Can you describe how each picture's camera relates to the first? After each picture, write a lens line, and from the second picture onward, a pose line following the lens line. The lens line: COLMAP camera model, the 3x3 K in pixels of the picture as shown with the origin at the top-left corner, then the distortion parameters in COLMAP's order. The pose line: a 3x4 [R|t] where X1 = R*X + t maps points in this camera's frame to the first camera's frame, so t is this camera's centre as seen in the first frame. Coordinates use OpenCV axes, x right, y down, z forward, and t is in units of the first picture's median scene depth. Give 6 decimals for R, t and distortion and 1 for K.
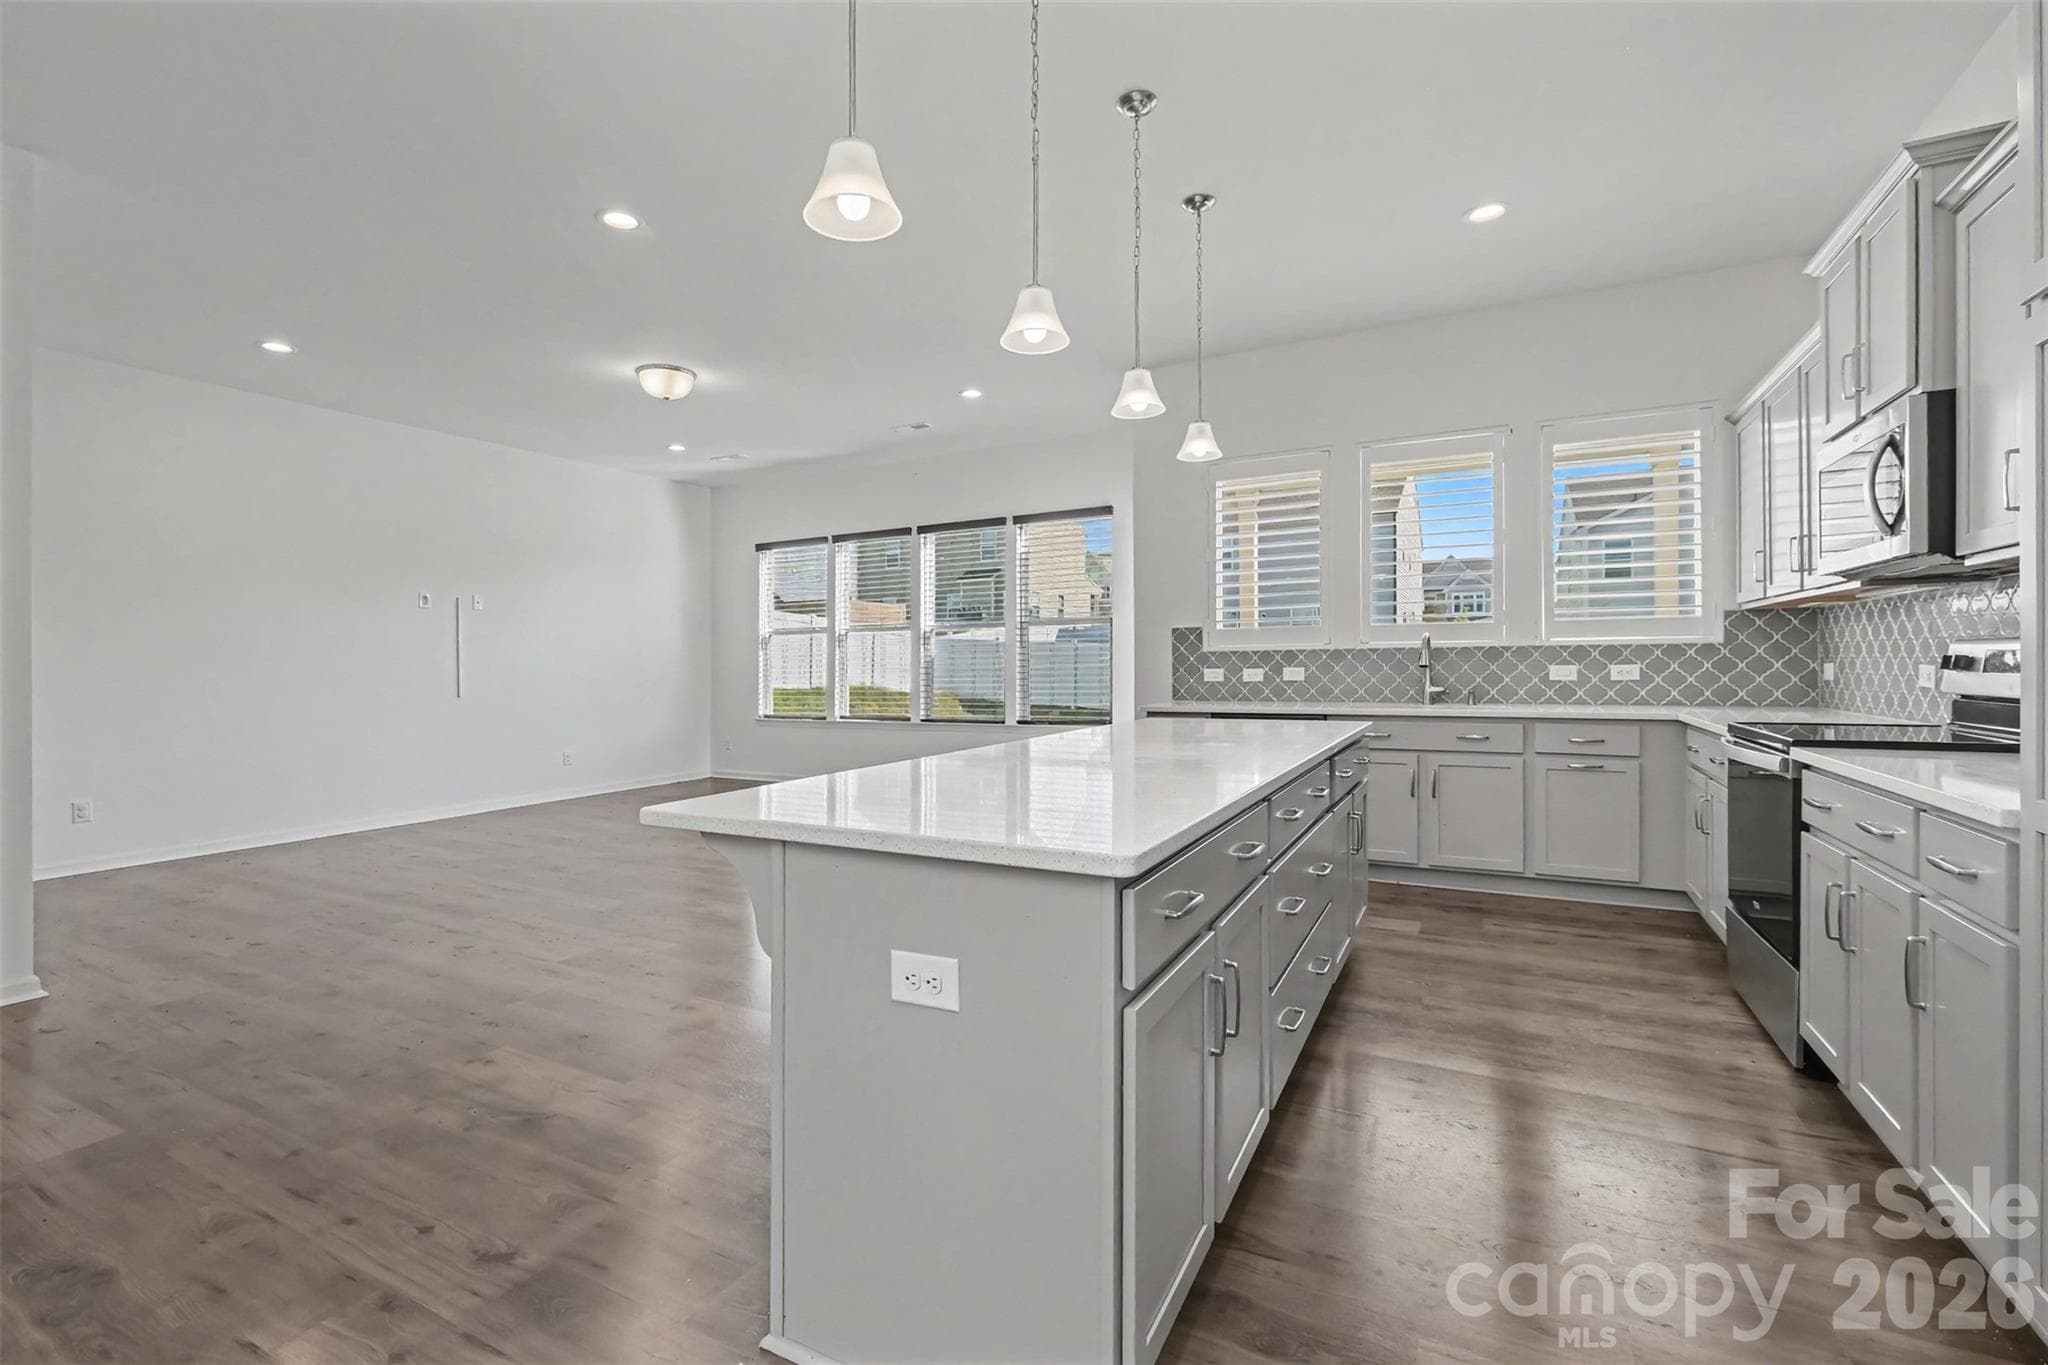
lens RADIAL K [[891.3, 0, 1001.9], [0, 891.3, 663.5], [0, 0, 1]] dist [-0.009199, 0.000288]
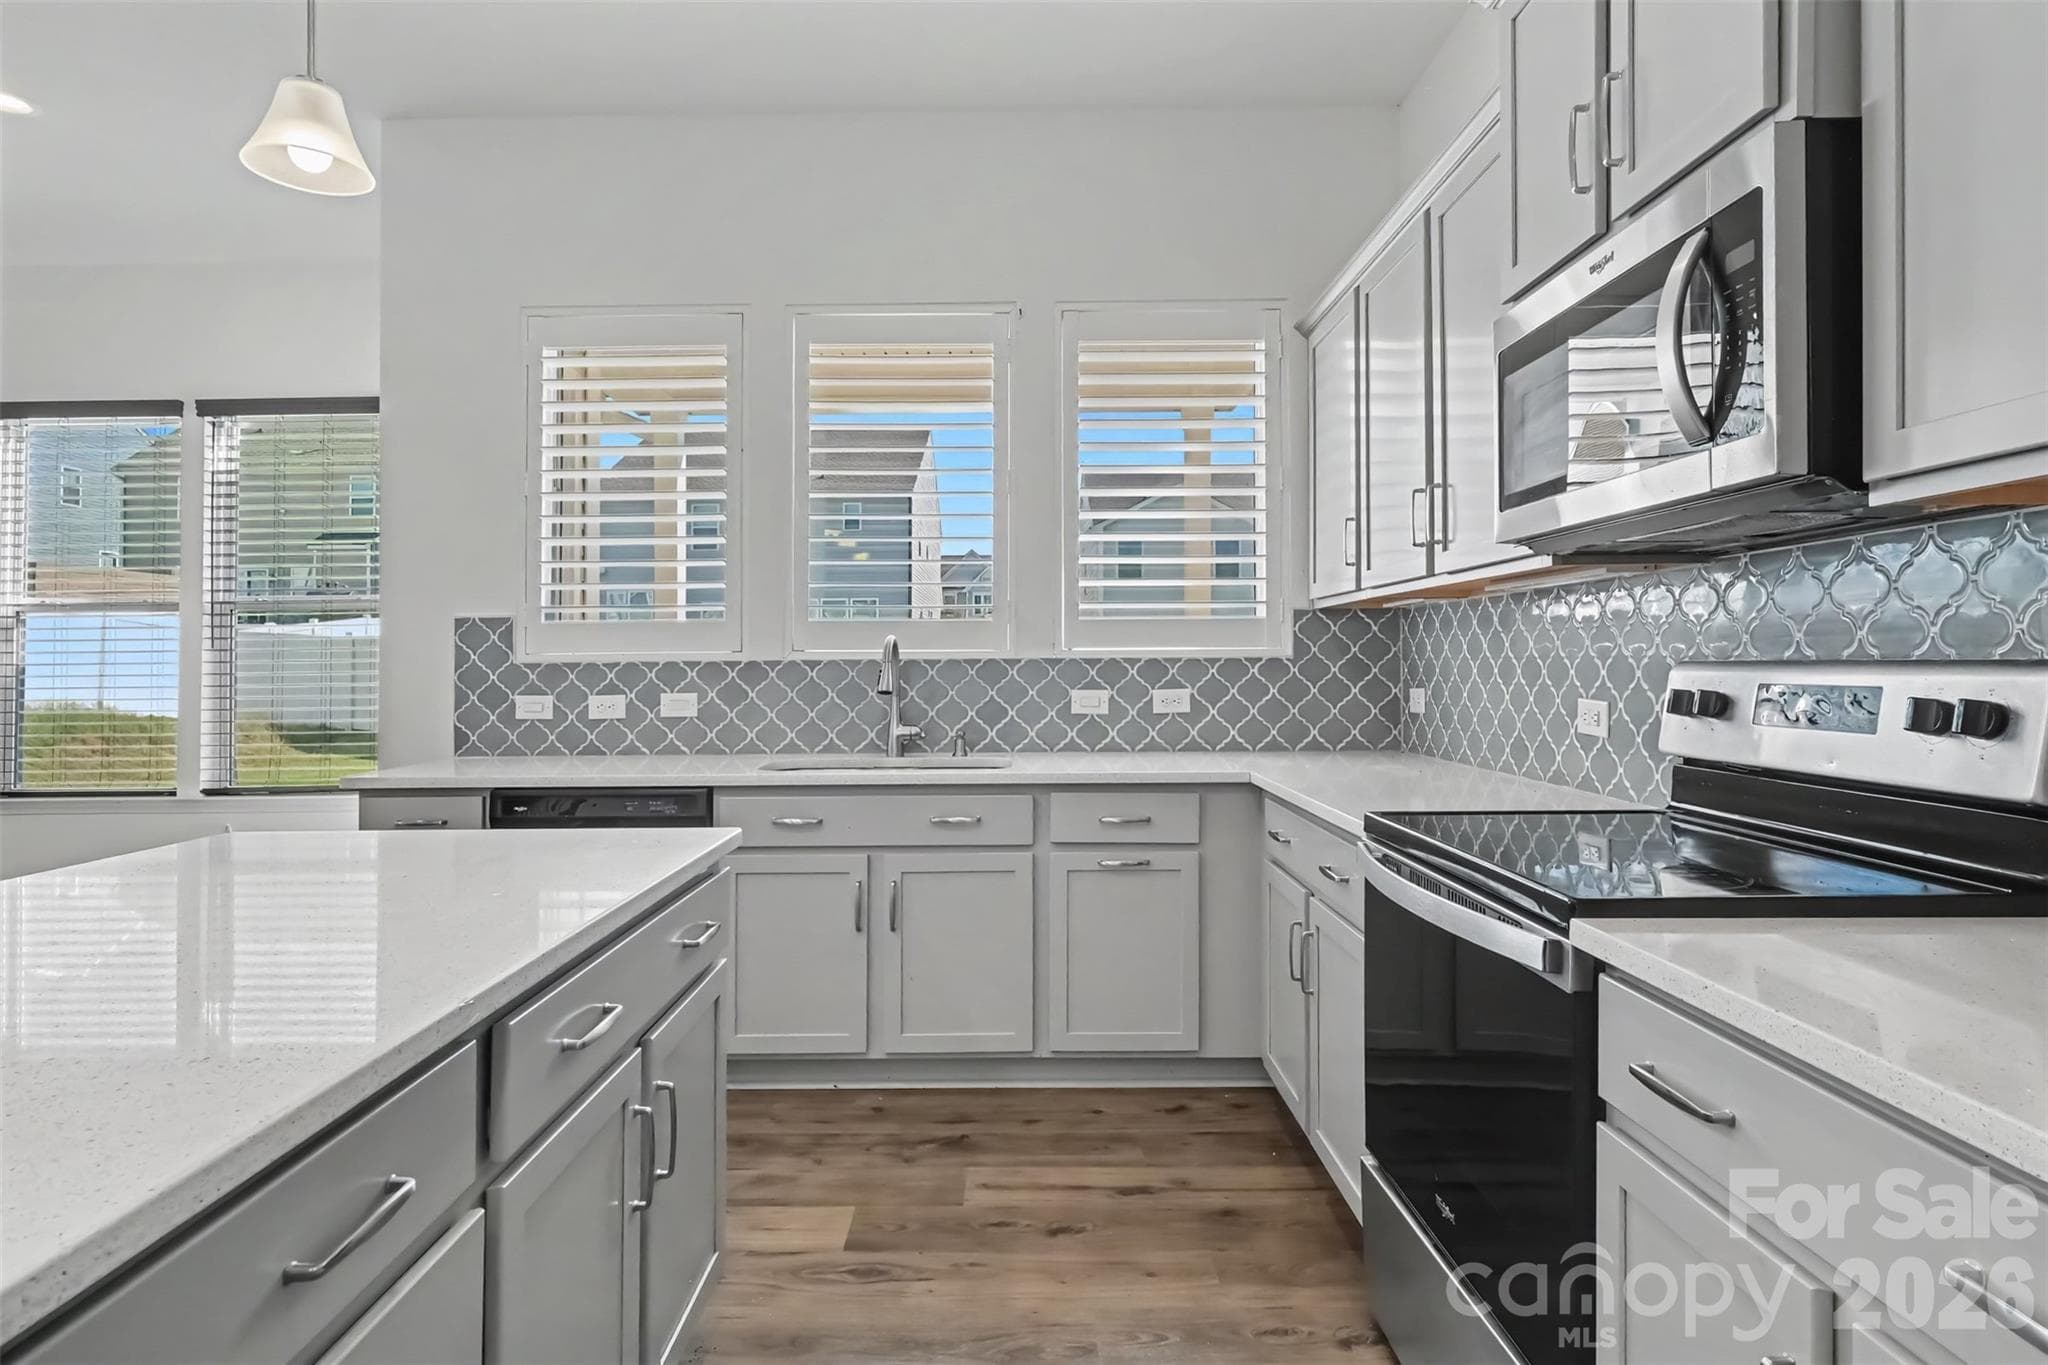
lens RADIAL K [[891.3, 0, 1001.9], [0, 891.3, 663.5], [0, 0, 1]] dist [-0.009199, 0.000288]
pose [[0.885560, 0.002806, 0.464516, 0.281078], [-0.002844, 0.999996, -0.000619, -0.016301], [-0.464516, -0.000773, 0.885564, 0.465948]]
